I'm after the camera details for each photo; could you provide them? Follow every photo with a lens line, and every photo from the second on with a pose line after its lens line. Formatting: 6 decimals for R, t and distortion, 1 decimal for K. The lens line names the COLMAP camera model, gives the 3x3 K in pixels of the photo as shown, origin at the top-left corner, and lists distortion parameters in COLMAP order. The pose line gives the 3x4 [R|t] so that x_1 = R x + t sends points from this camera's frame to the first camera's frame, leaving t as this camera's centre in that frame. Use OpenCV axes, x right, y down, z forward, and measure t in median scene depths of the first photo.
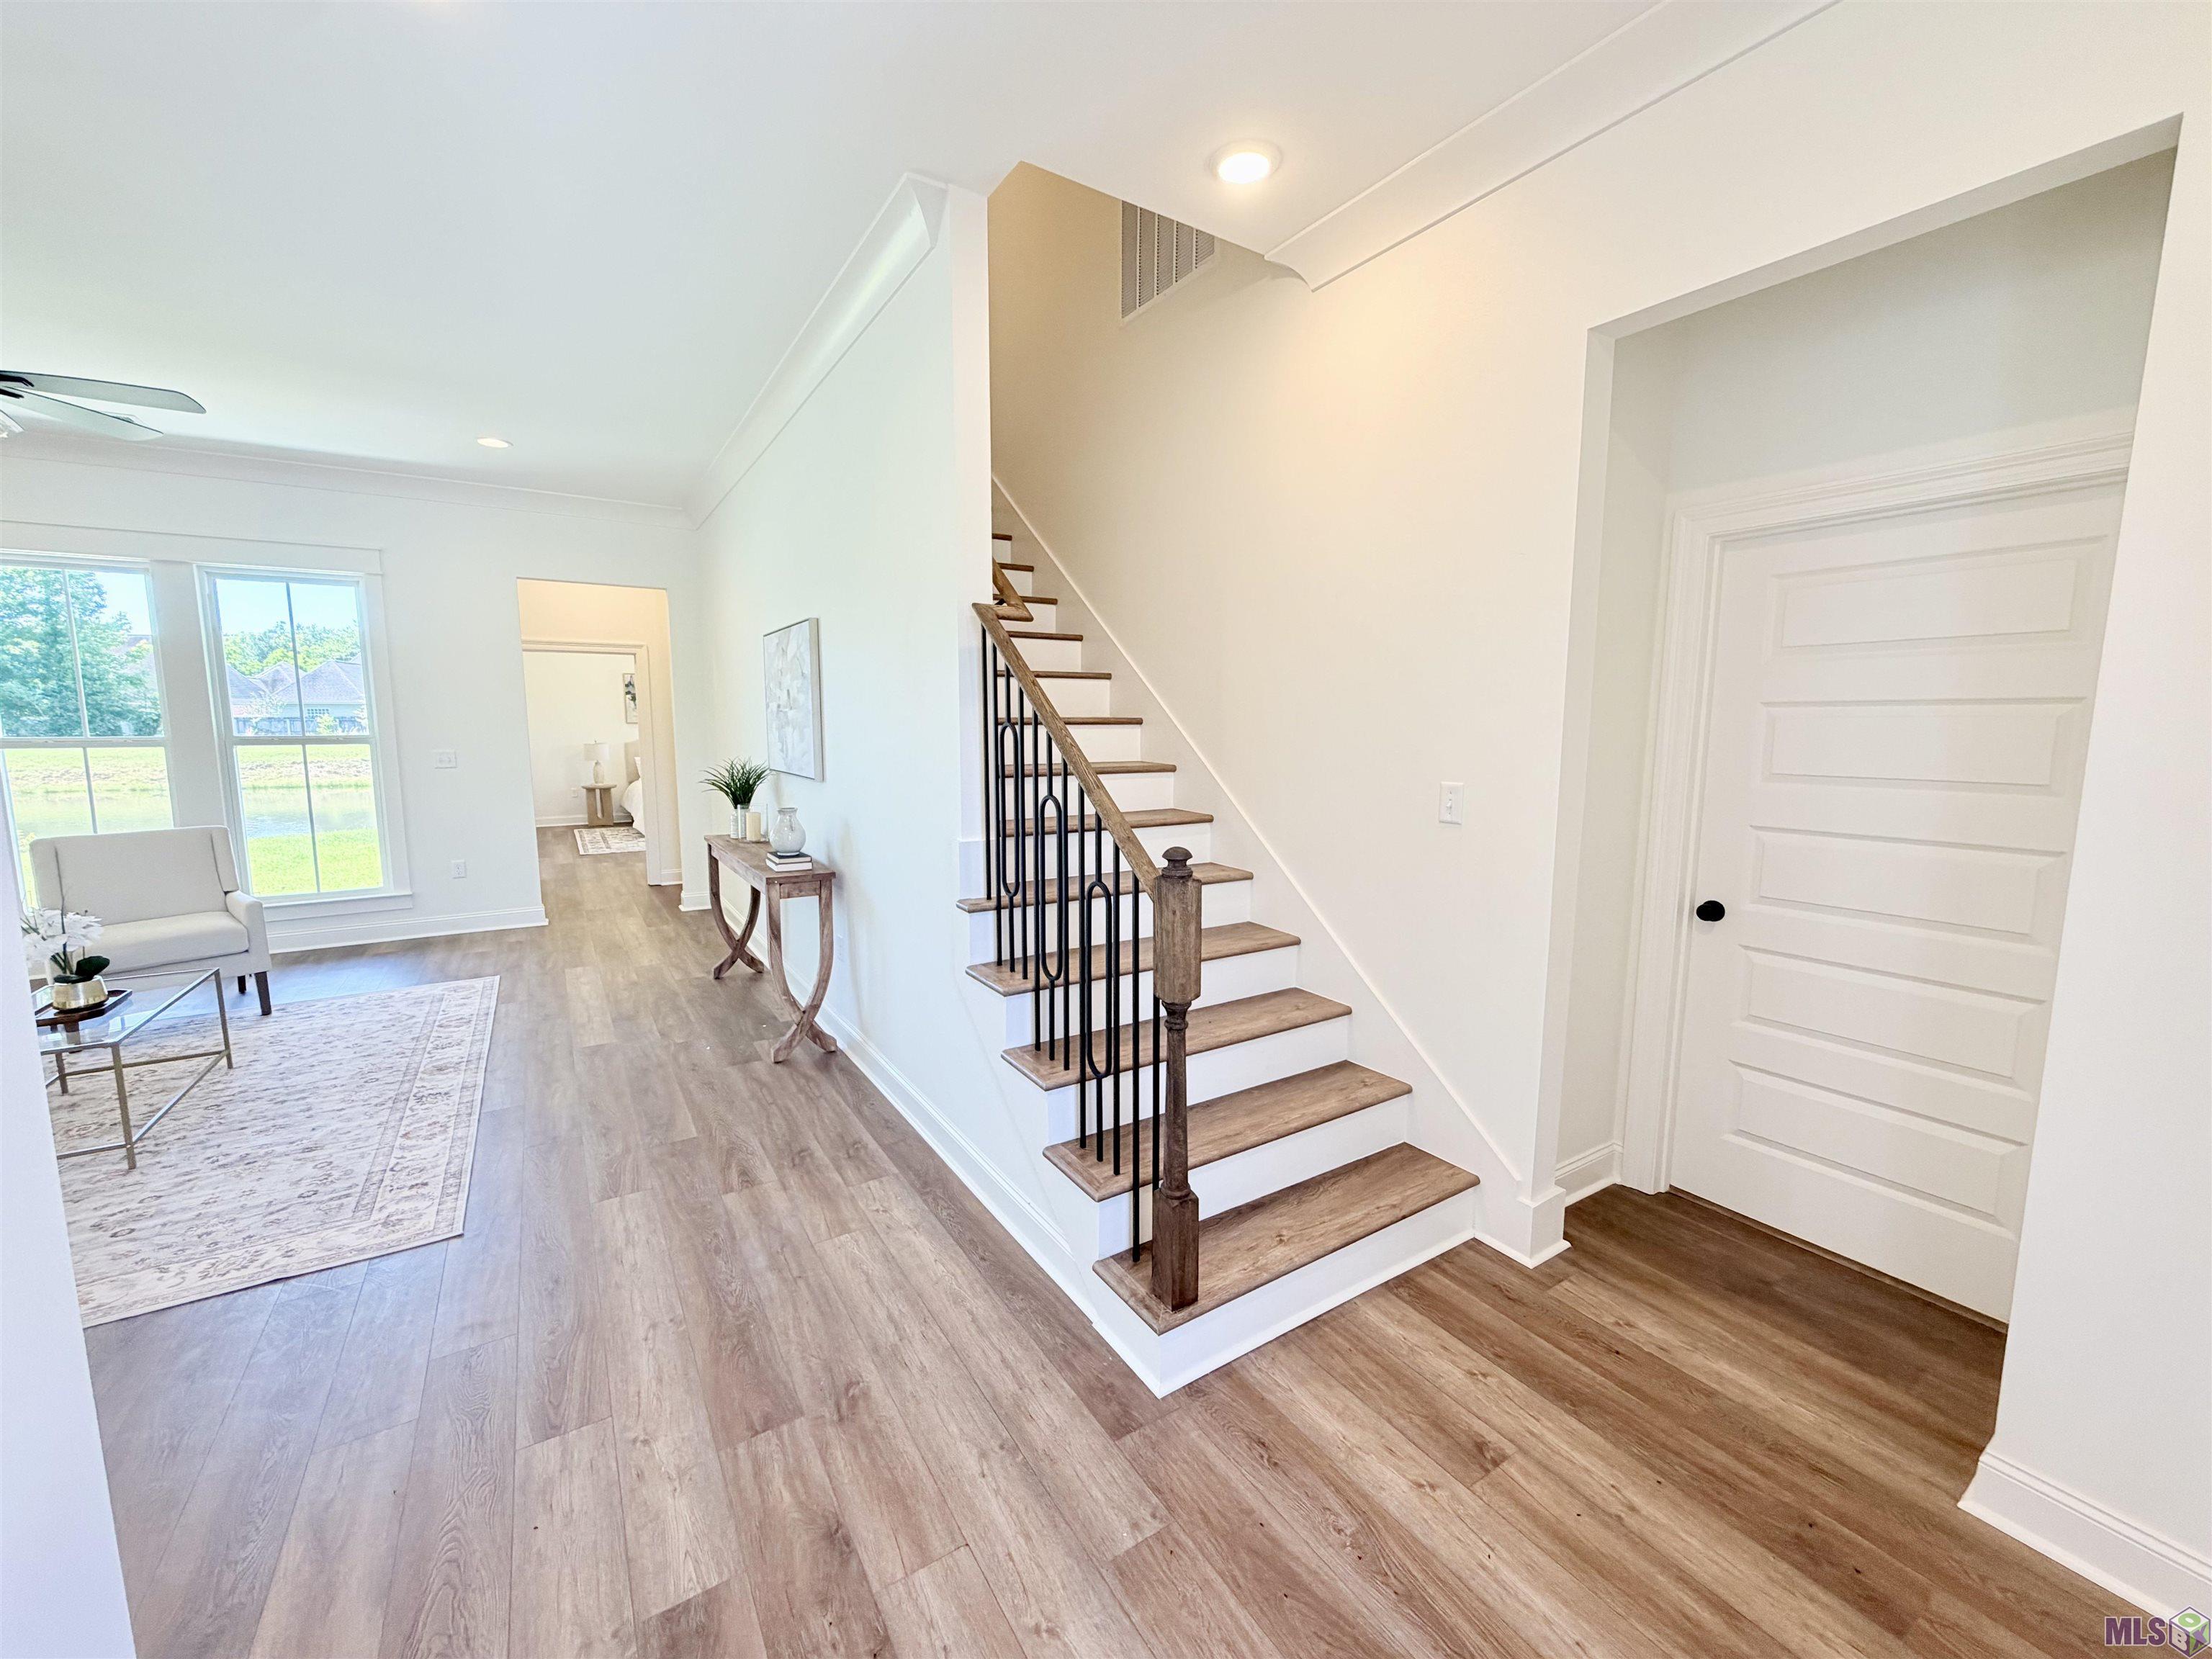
lens RADIAL K [[877.4, 0, 1100.5], [0, 877.4, 827.4], [0, 0, 1]] dist [-0.000074, -0.000066]
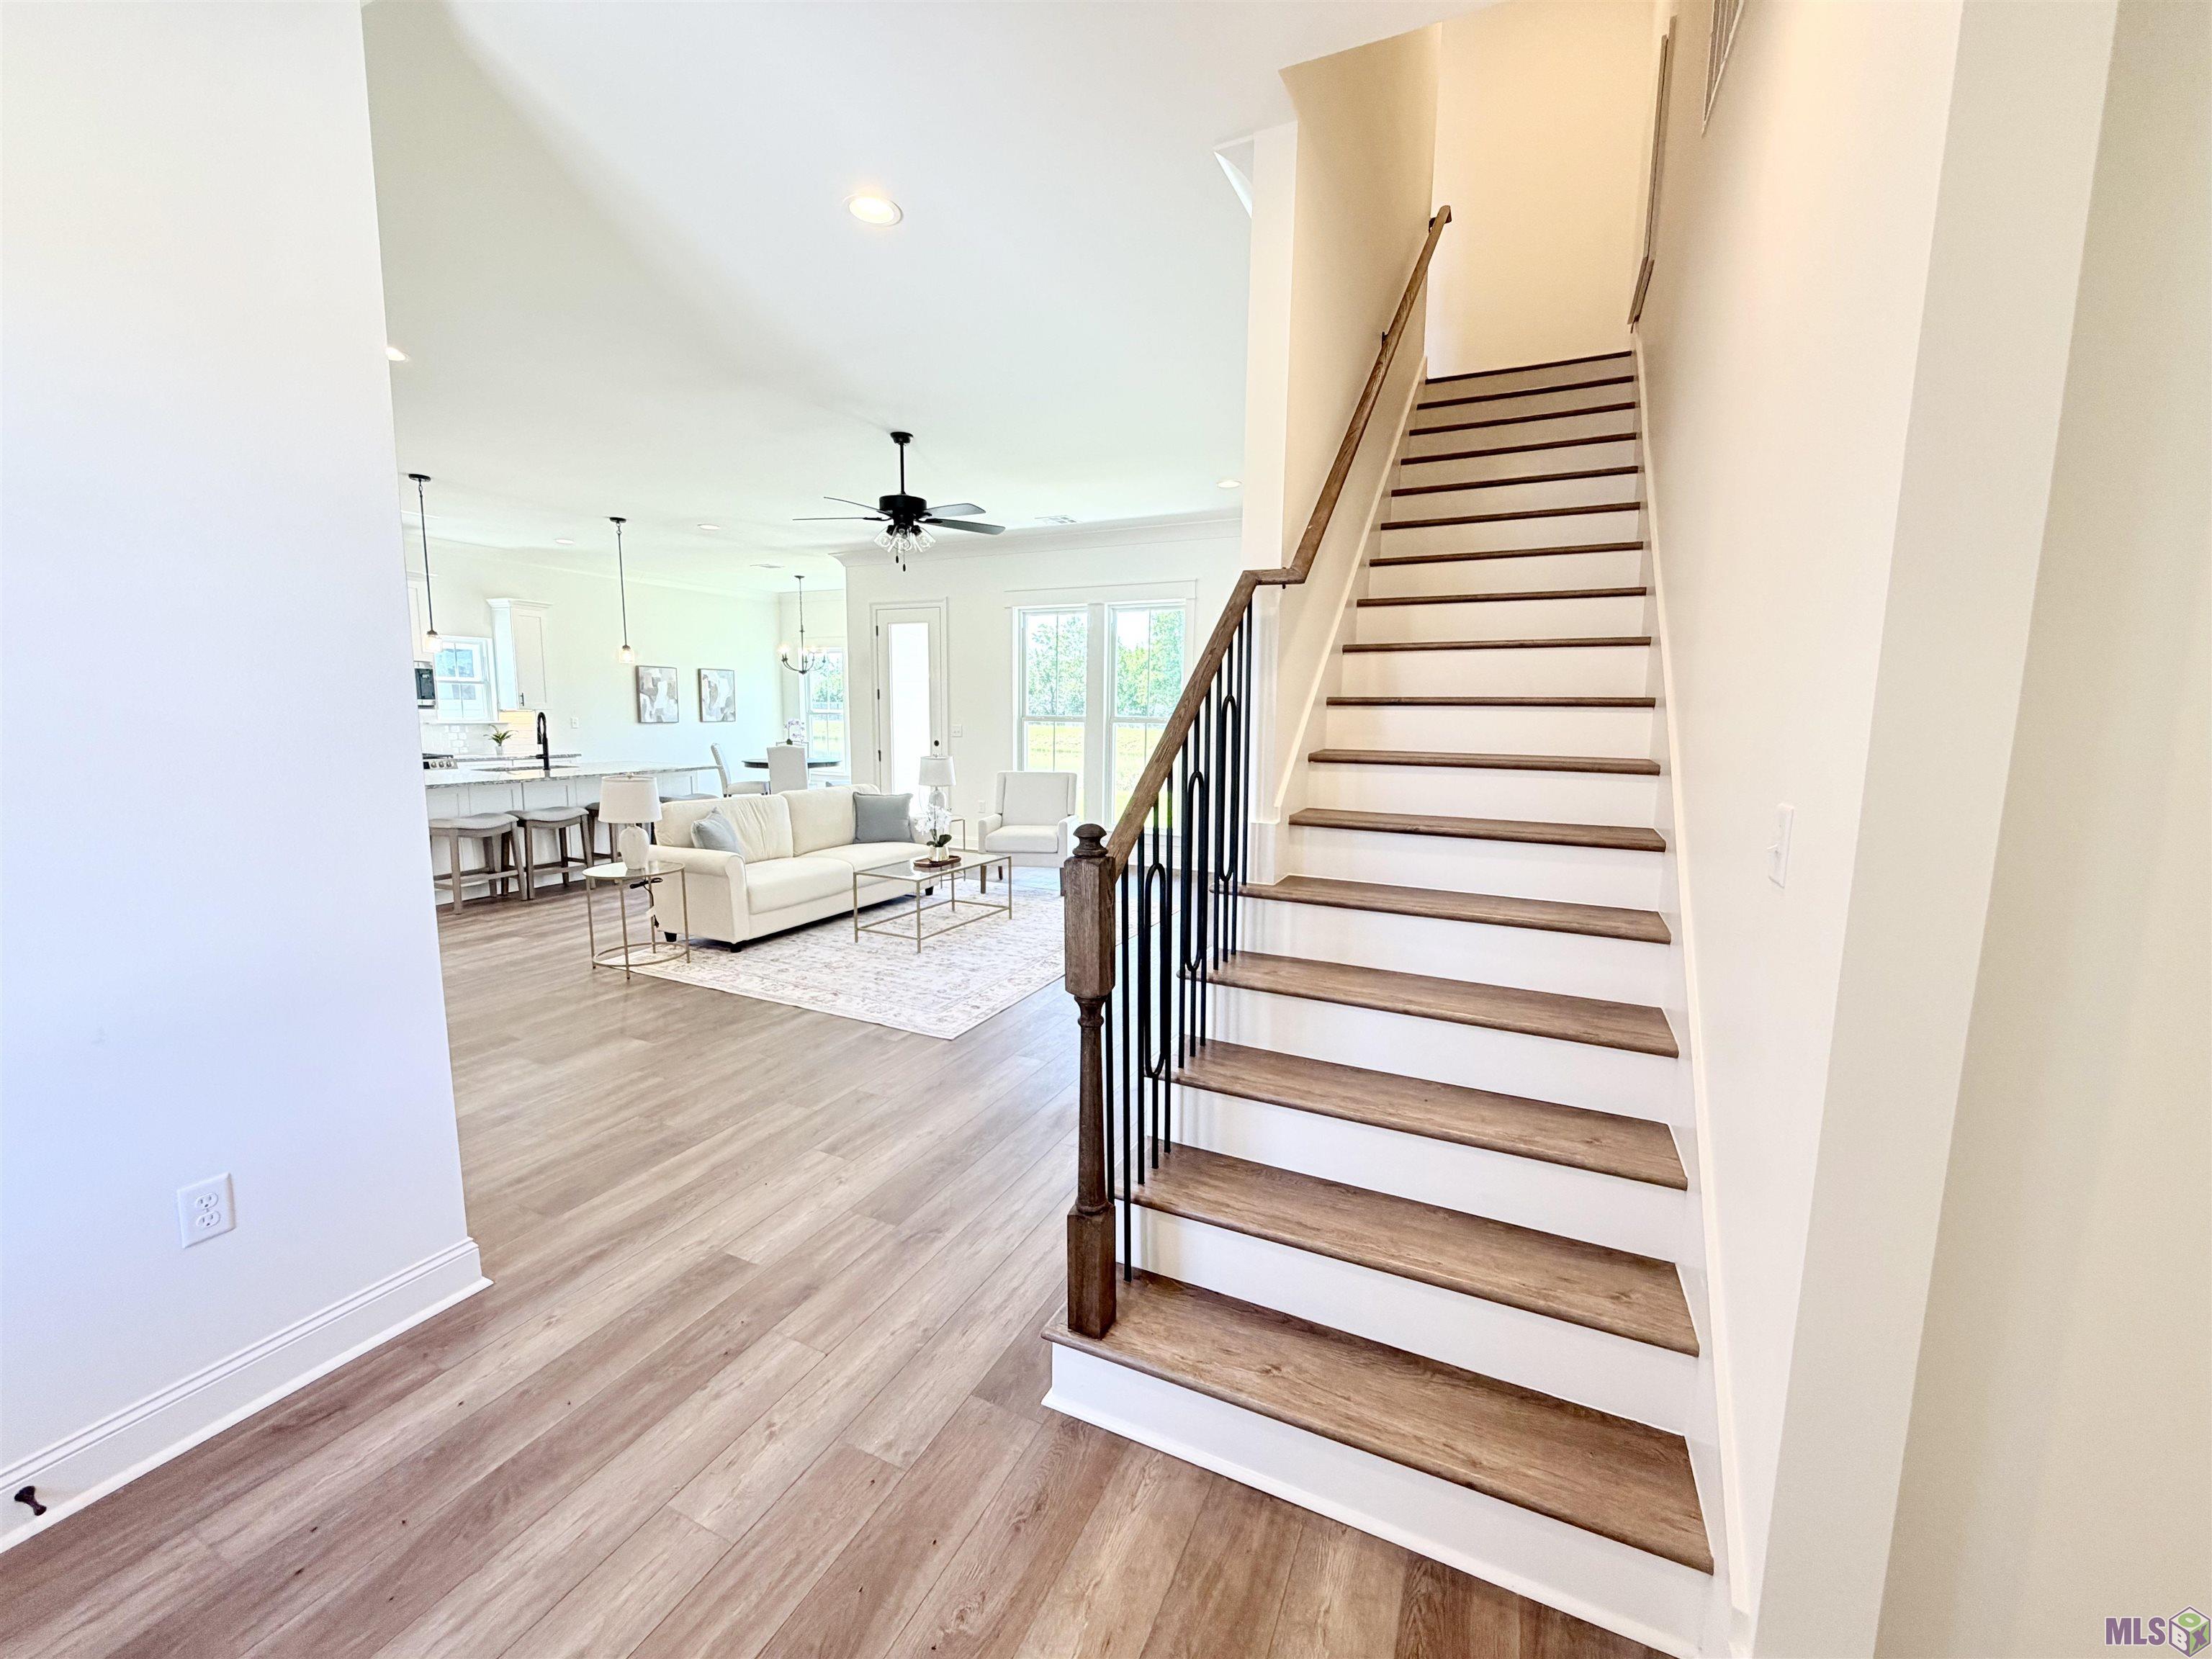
lens RADIAL K [[878.0, 0, 1100.1], [0, 878.0, 826.9], [0, 0, 1]] dist [0.000626, -0.000142]
pose [[0.526036, 0.117807, -0.842264, 0.494518], [-0.116284, 0.991021, 0.065989, -0.020378], [0.842475, 0.063229, 0.535012, 0.305392]]
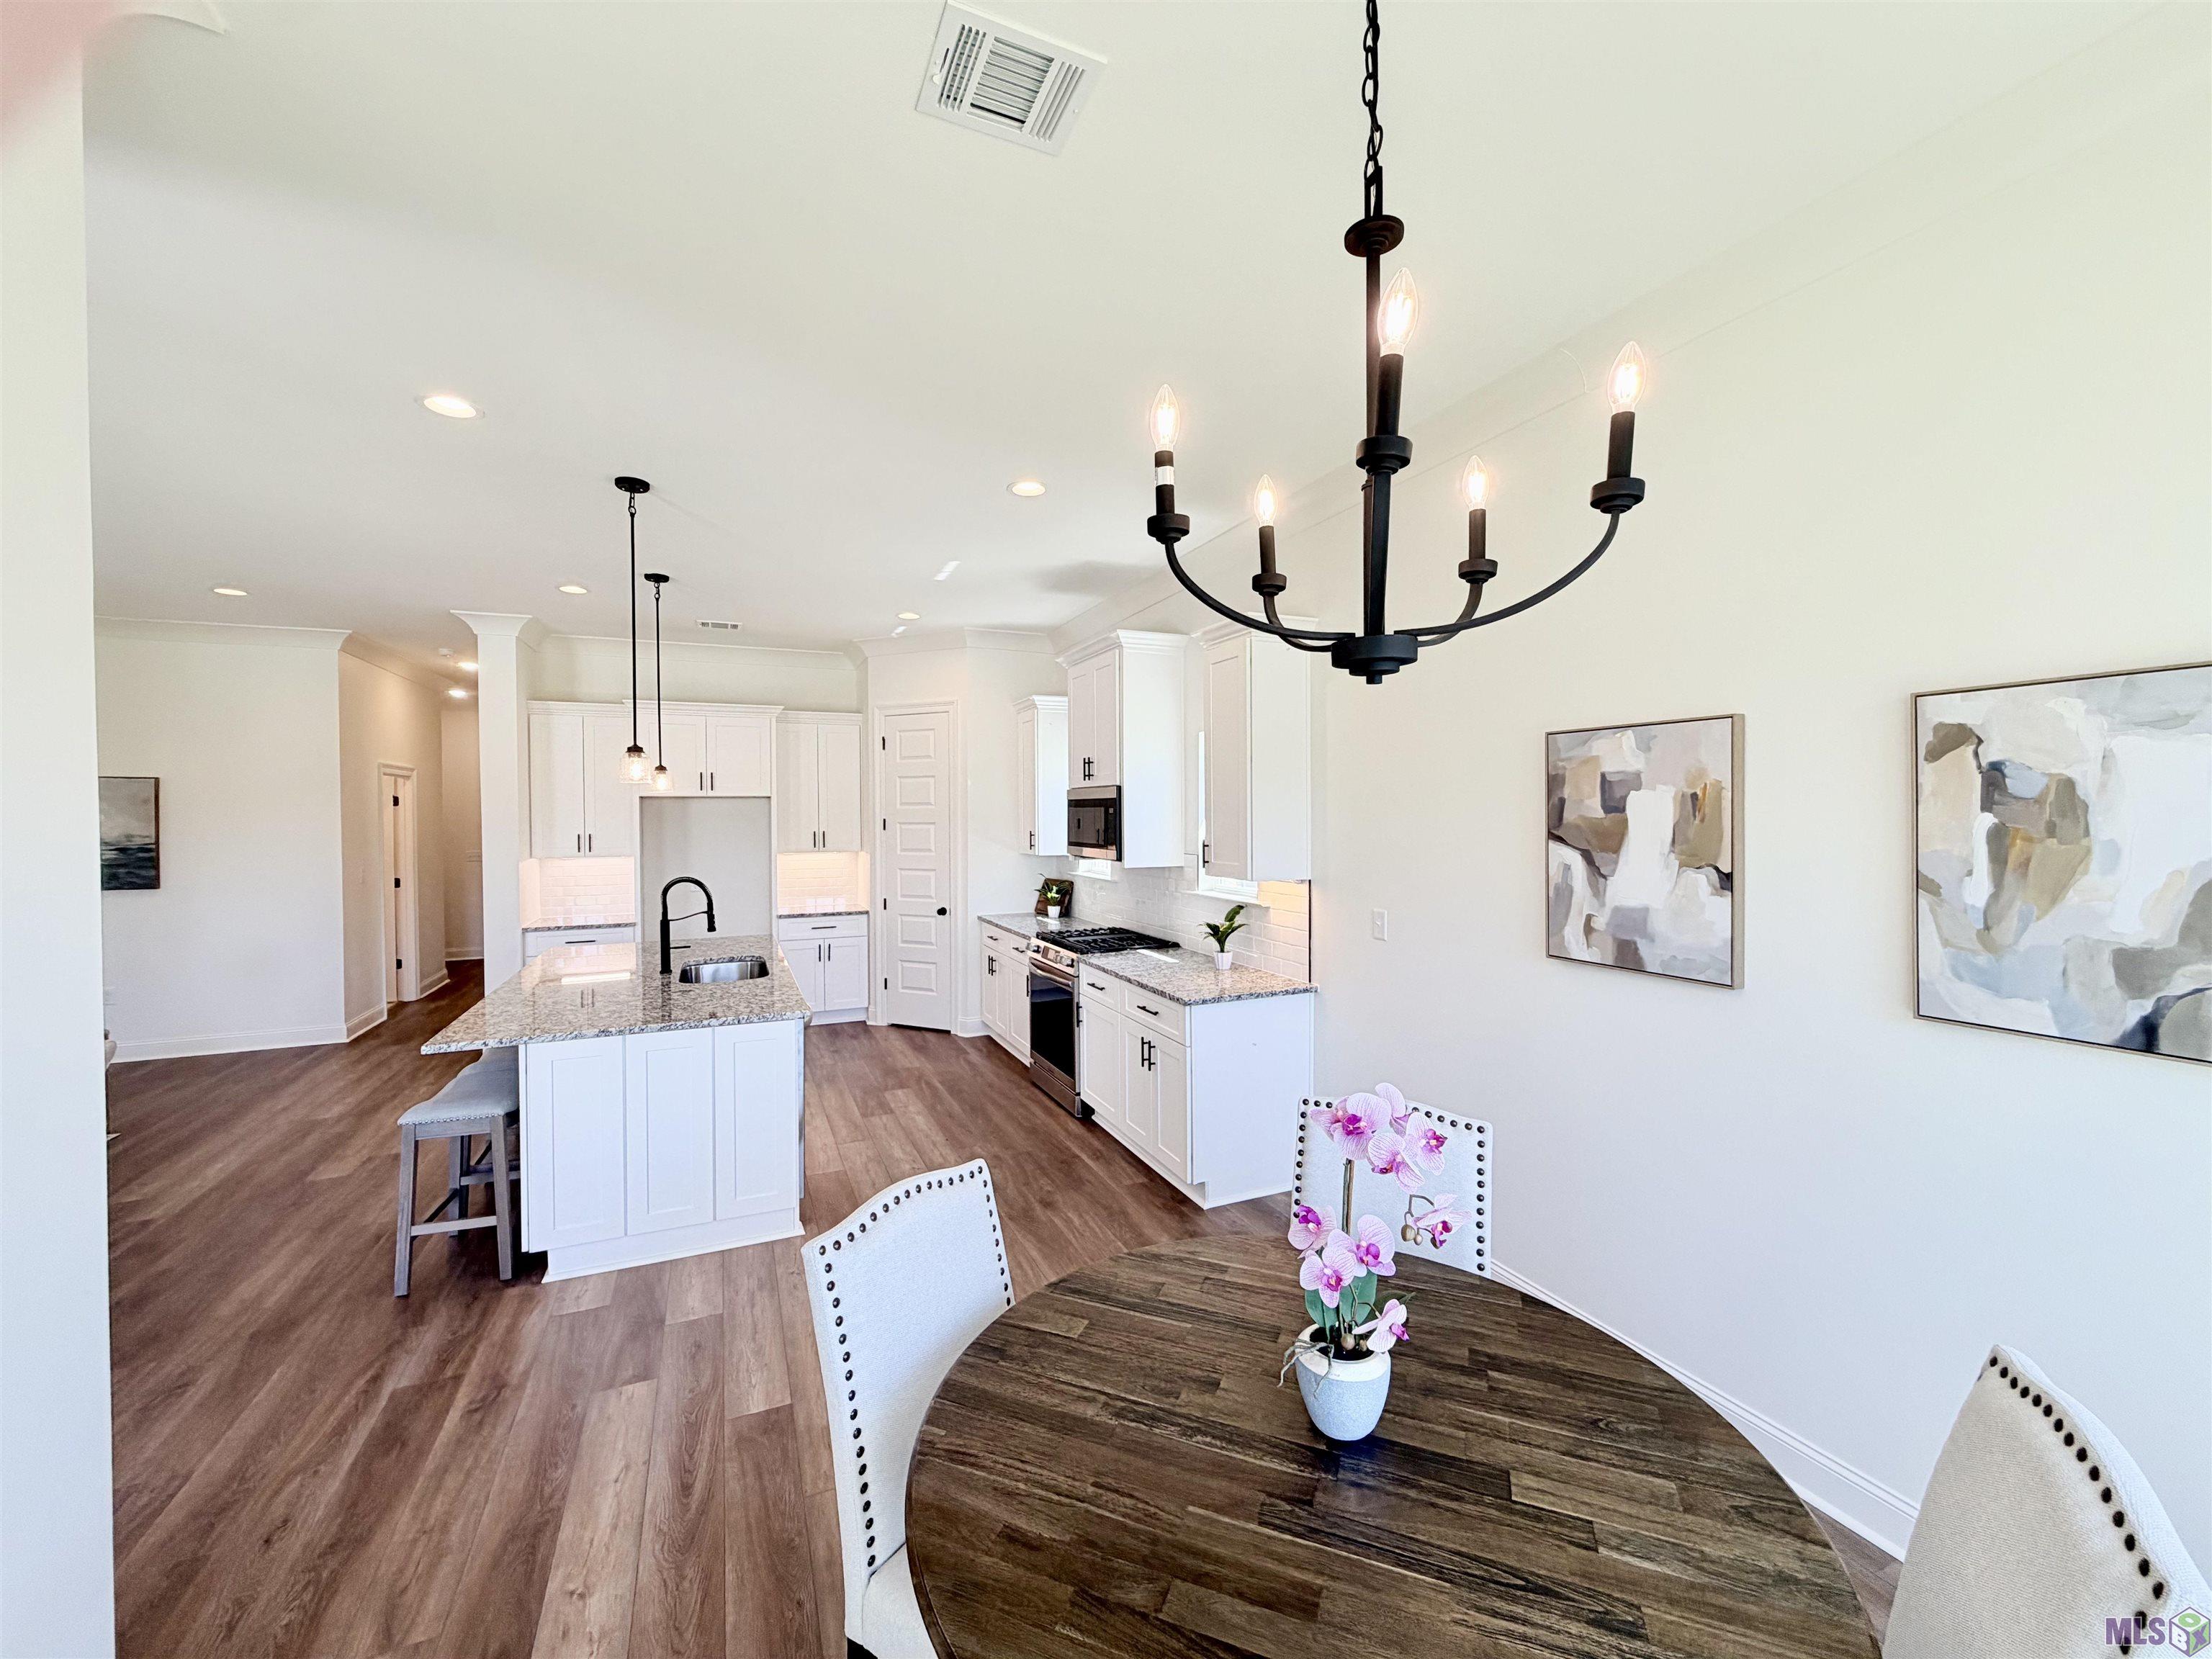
lens RADIAL K [[877.4, 0, 1100.5], [0, 877.4, 827.4], [0, 0, 1]] dist [-0.000074, -0.000066]
pose [[-0.987539, 0.002232, 0.157357, -2.993352], [0.024383, 0.989995, 0.138980, -0.238940], [-0.155472, 0.141085, -0.977713, 1.467163]]
